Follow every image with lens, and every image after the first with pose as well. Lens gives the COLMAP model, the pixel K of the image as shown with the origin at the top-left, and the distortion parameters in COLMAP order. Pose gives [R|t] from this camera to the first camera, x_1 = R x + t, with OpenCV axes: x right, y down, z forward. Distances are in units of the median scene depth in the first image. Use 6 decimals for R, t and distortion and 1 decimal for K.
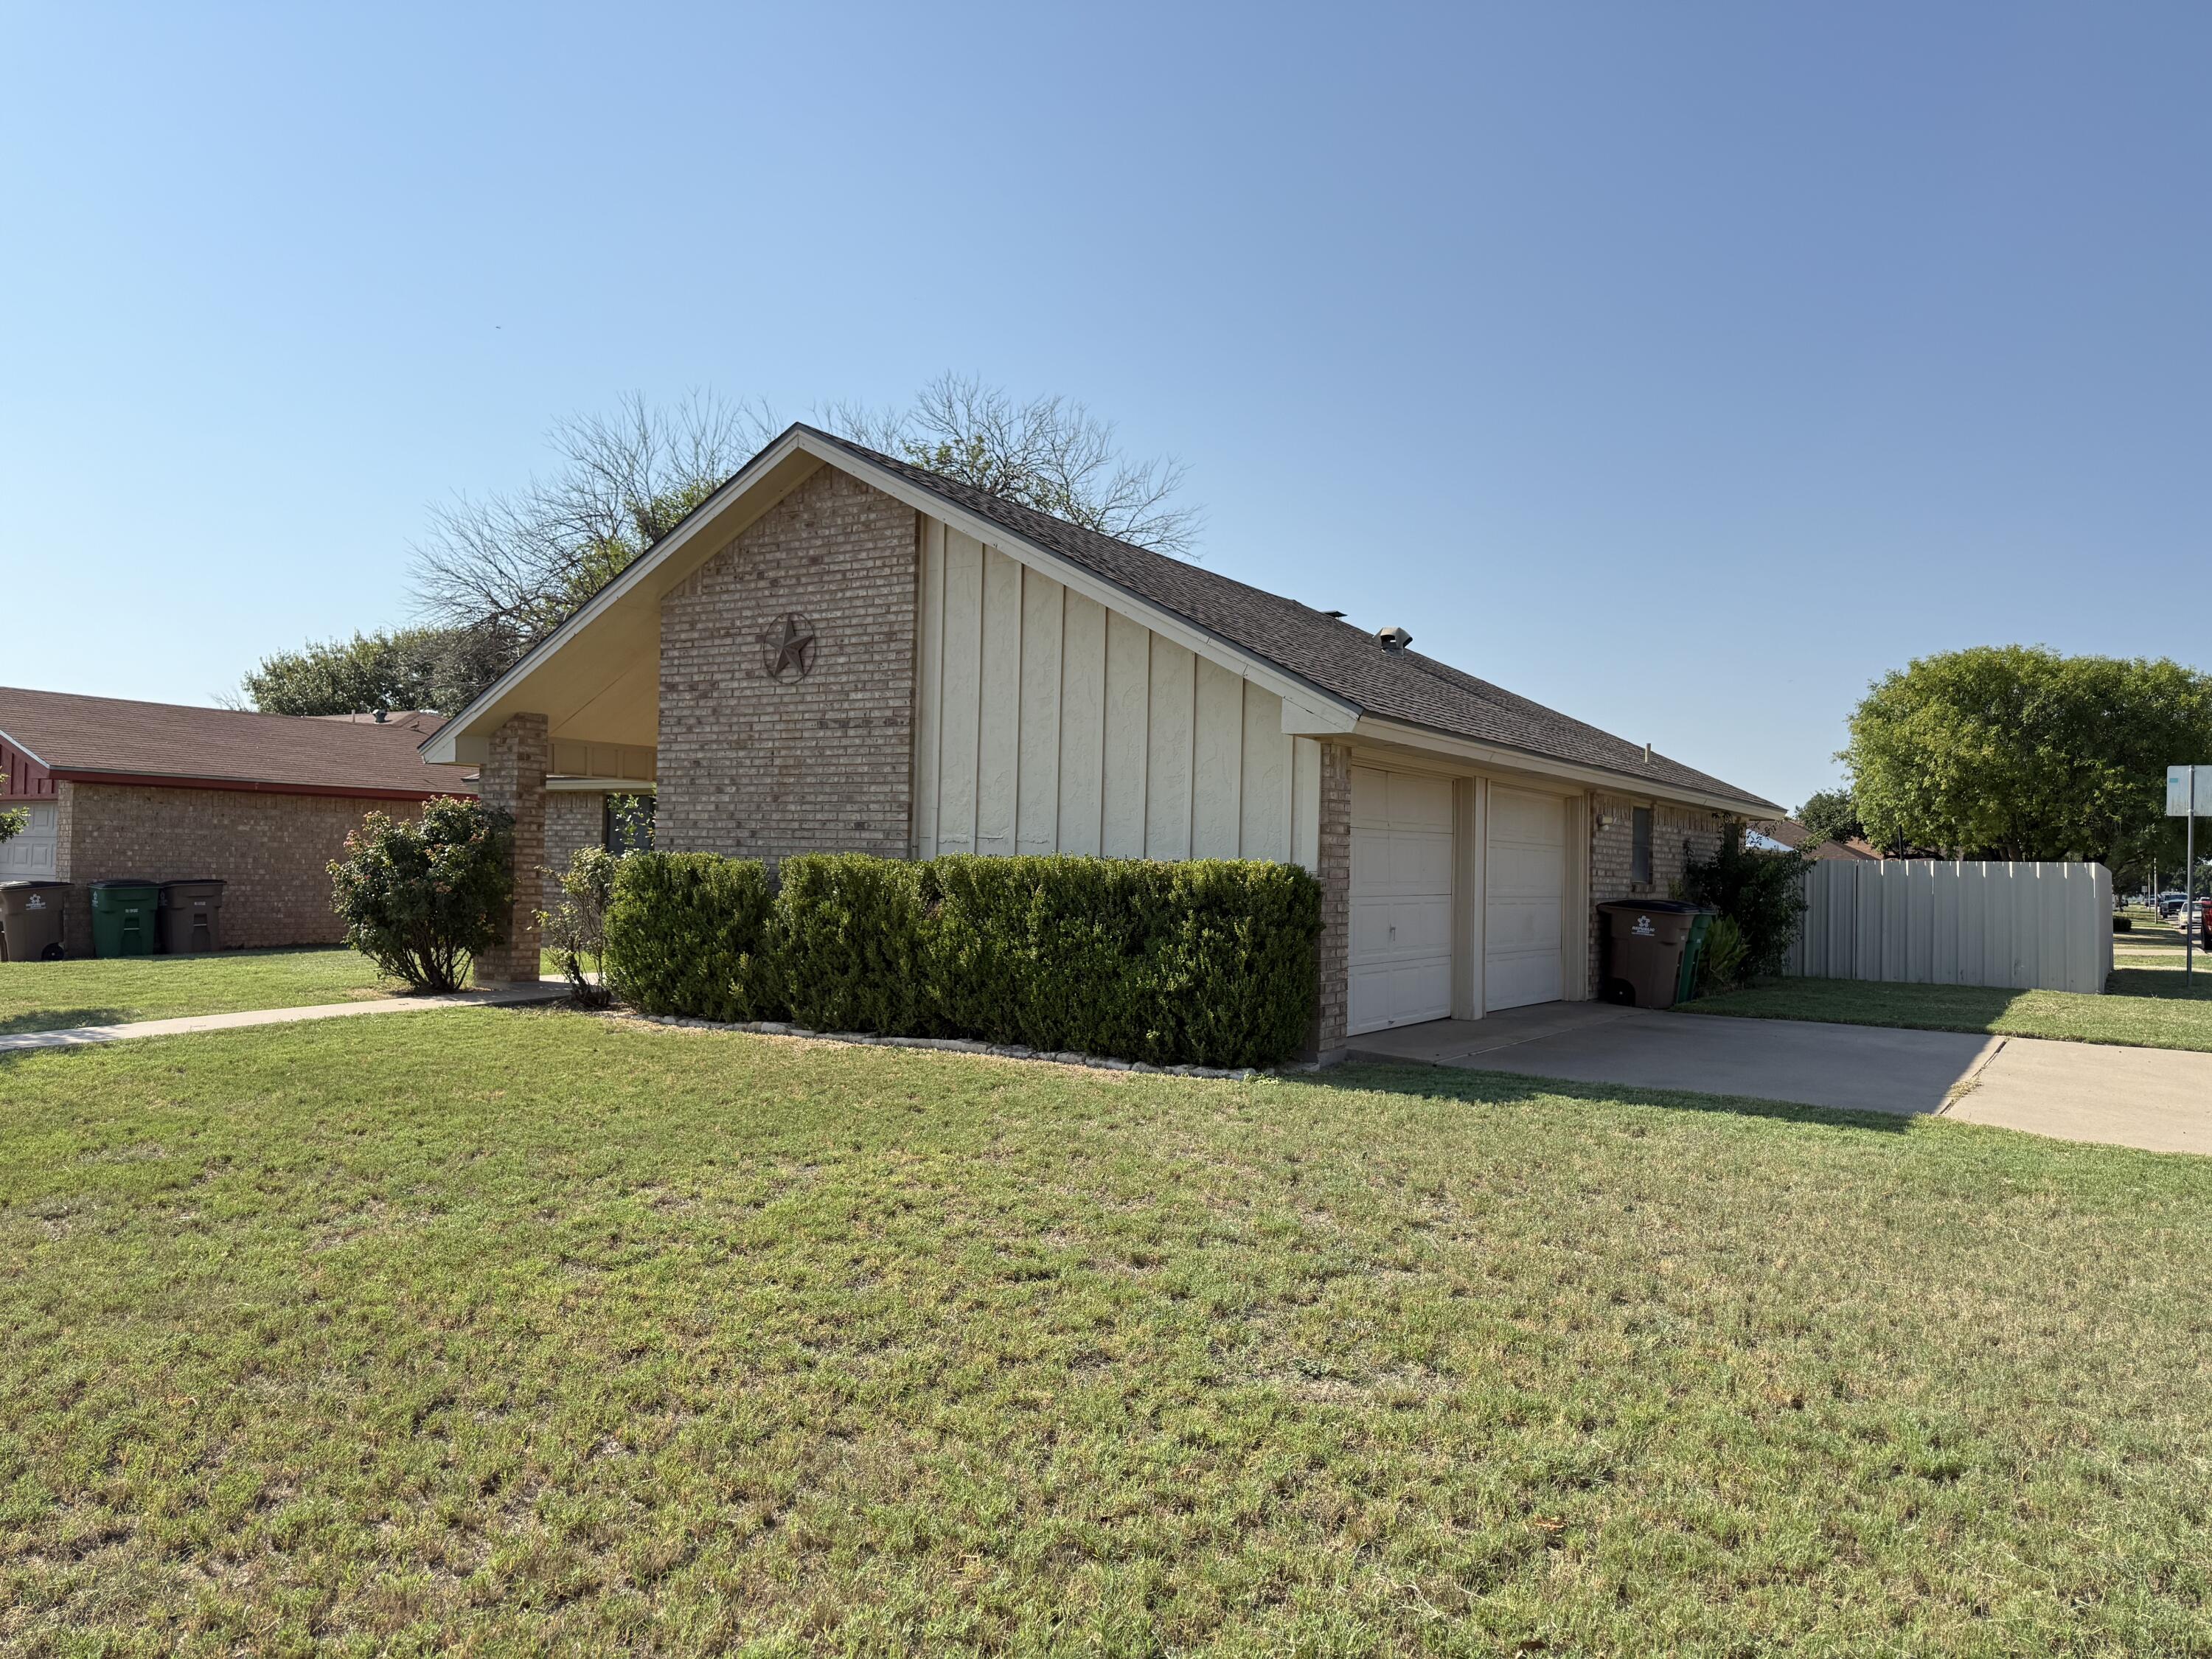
lens RADIAL K [[1554.3, 0, 1118.4], [0, 1554.3, 845.8], [0, 0, 1]] dist [0.053863, -0.053673]
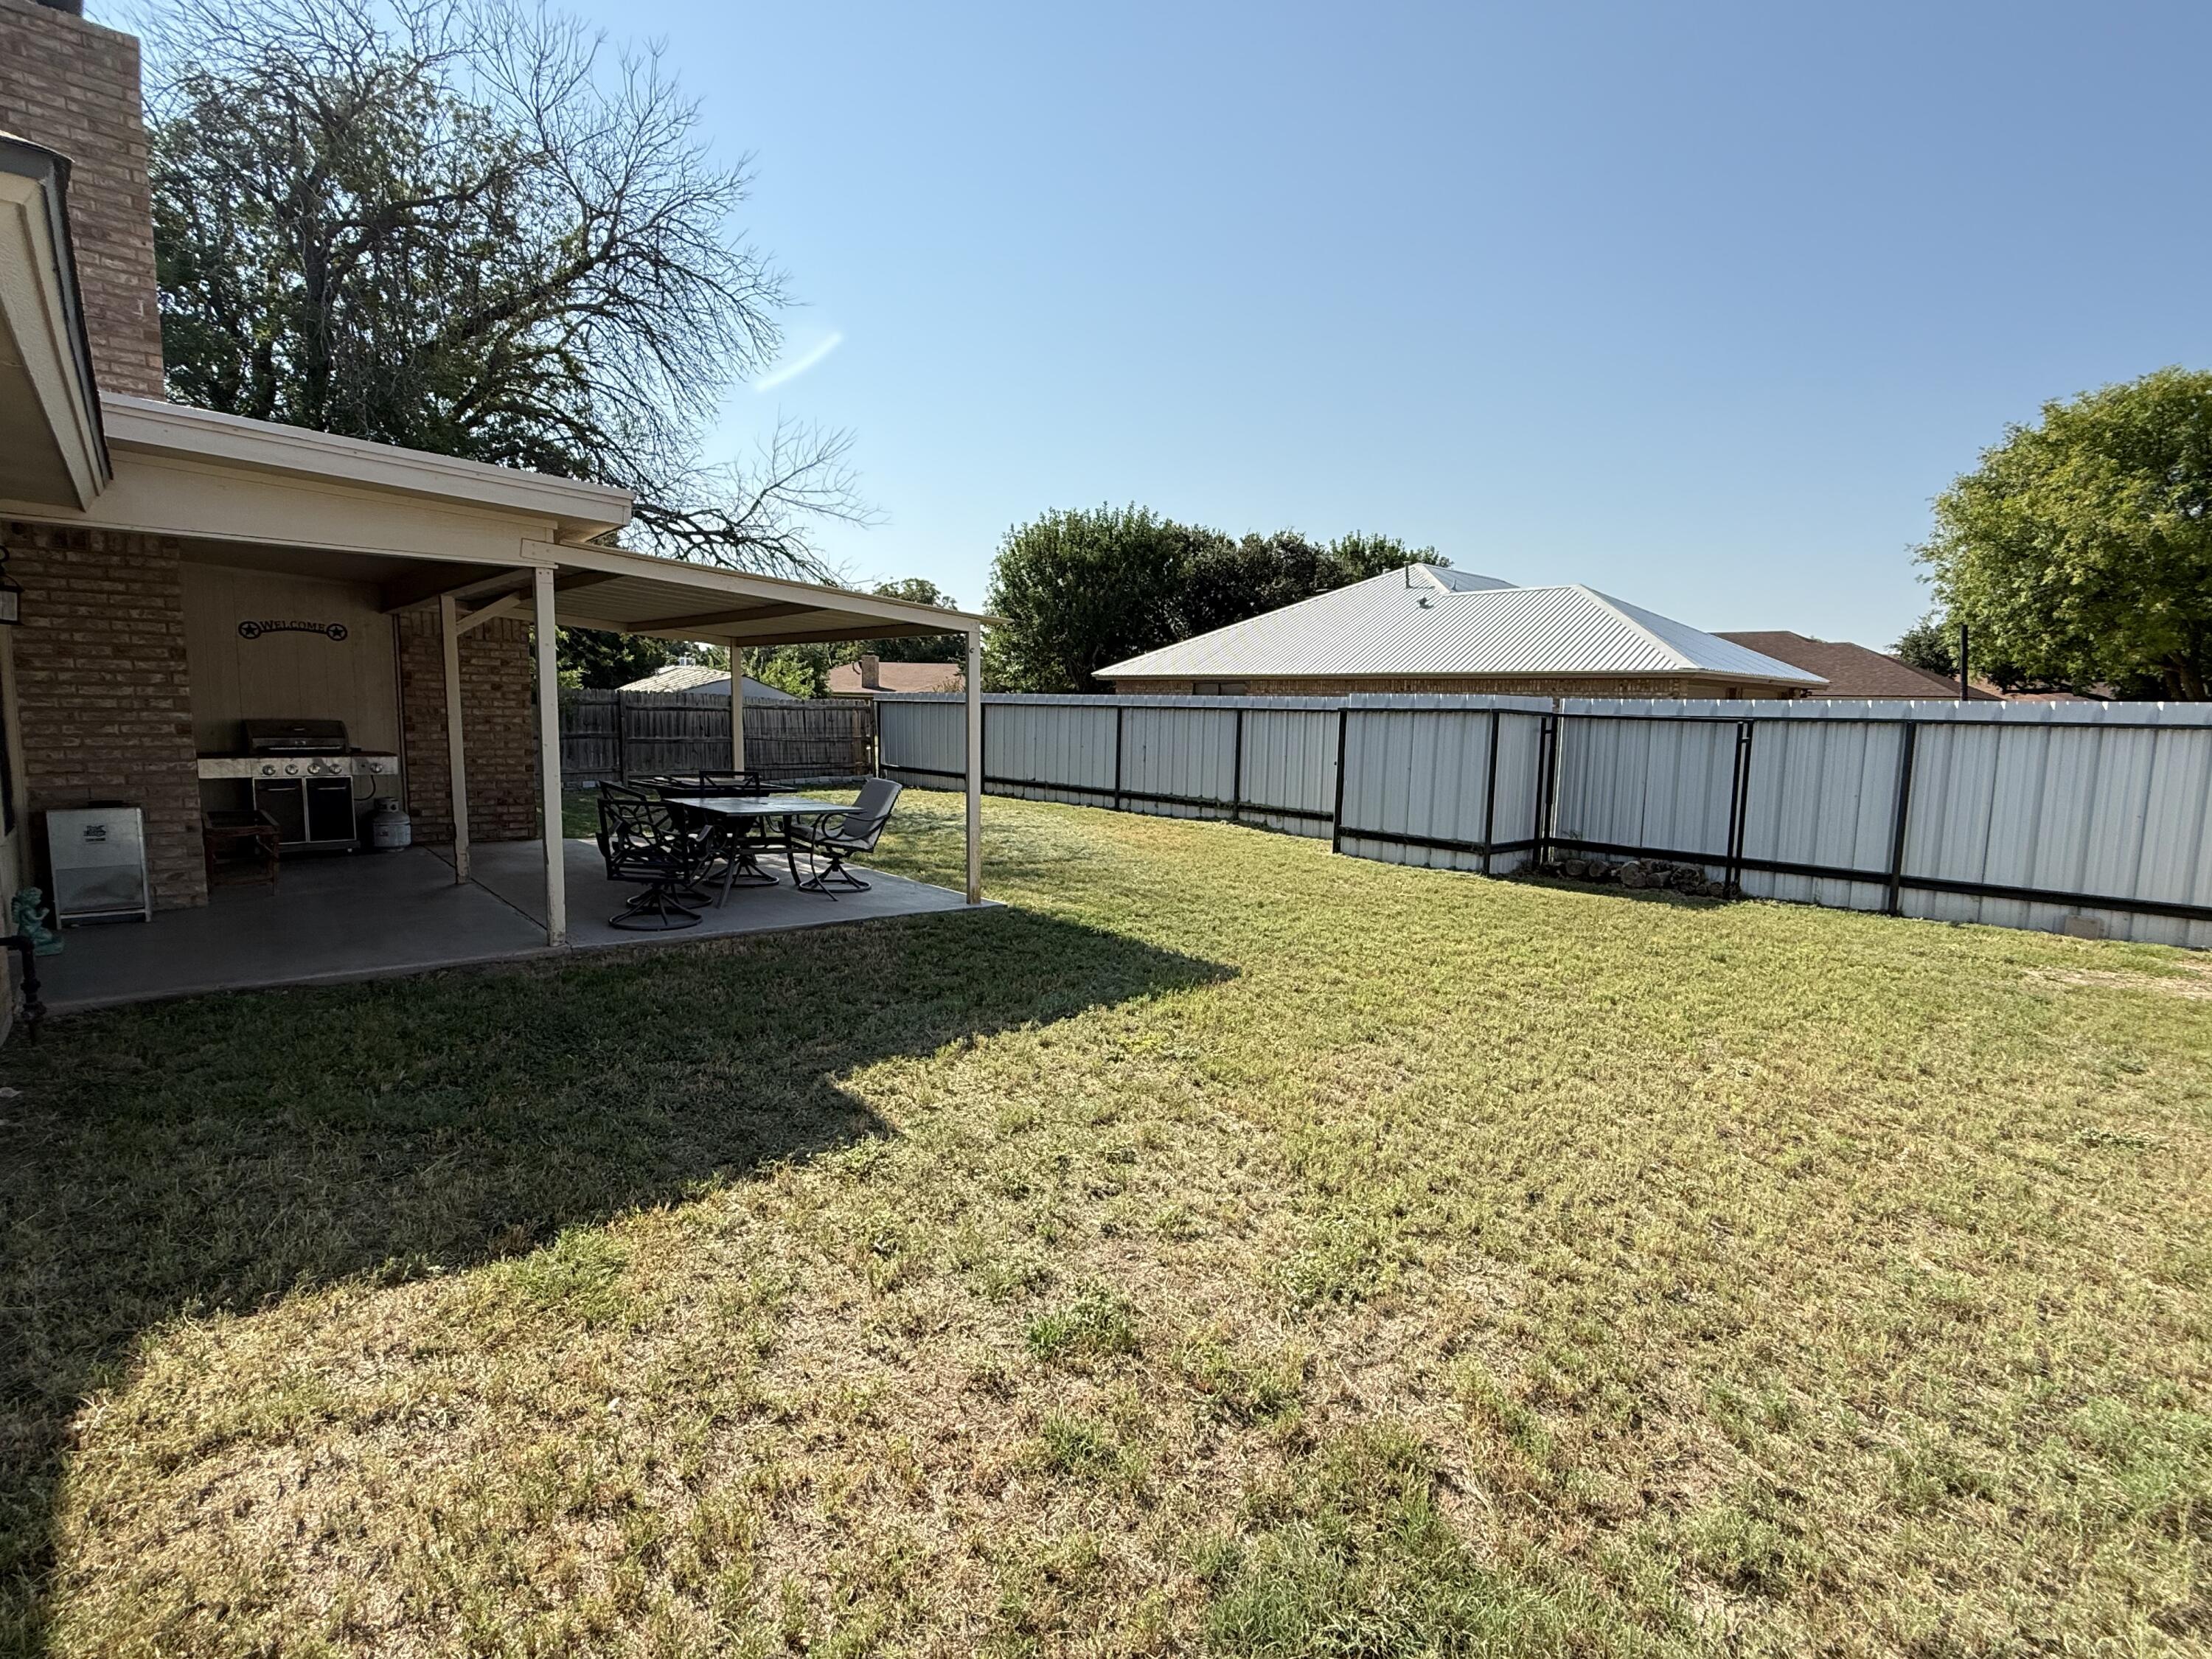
lens RADIAL K [[1052.2, 0, 1114.6], [0, 1052.2, 835.2], [0, 0, 1]] dist [0.009648, -0.002475]
pose [[0.964793, 0.032171, -0.261035, 0.859824], [0.002785, 0.991185, 0.132453, 0.033552], [0.262995, -0.128516, 0.956199, 1.527257]]
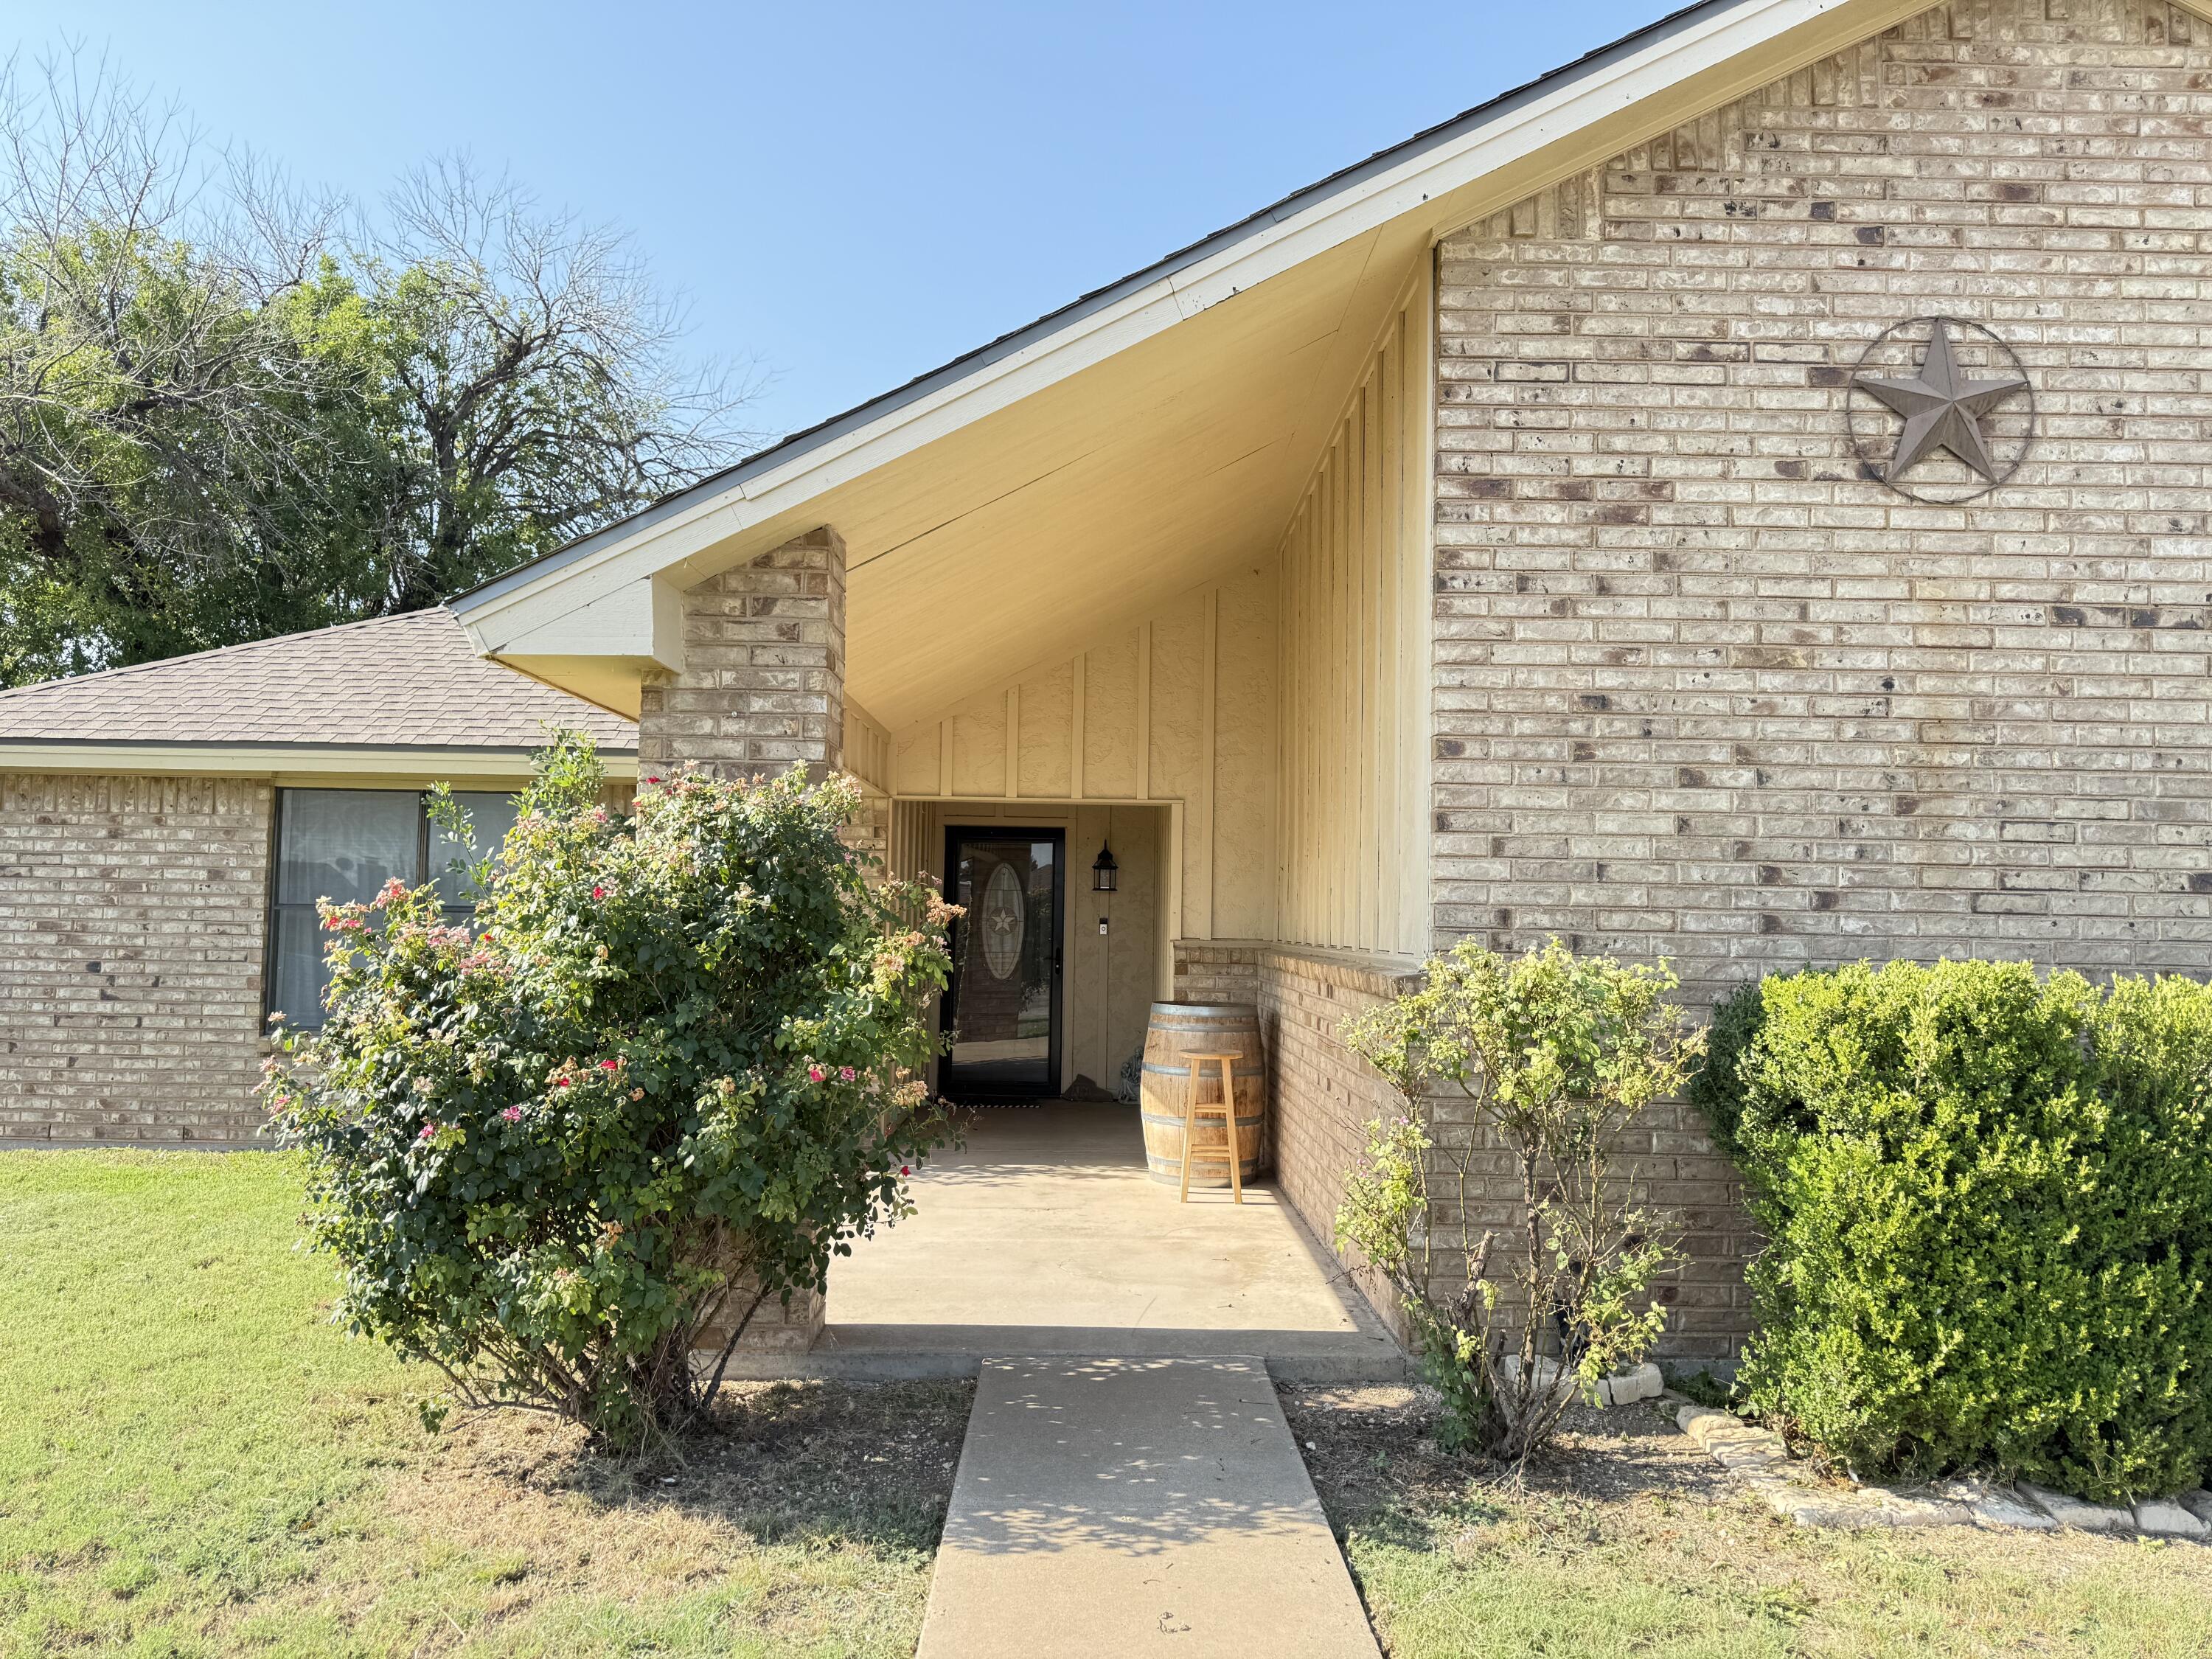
lens RADIAL K [[1554.3, 0, 1108.8], [0, 1554.3, 821.2], [0, 0, 1]] dist [0.053863, -0.053673]
pose [[0.835076, 0.024931, 0.549569, -0.580340], [-0.004552, 0.999252, -0.038414, -0.011391], [-0.550116, 0.029577, 0.834565, 0.787857]]
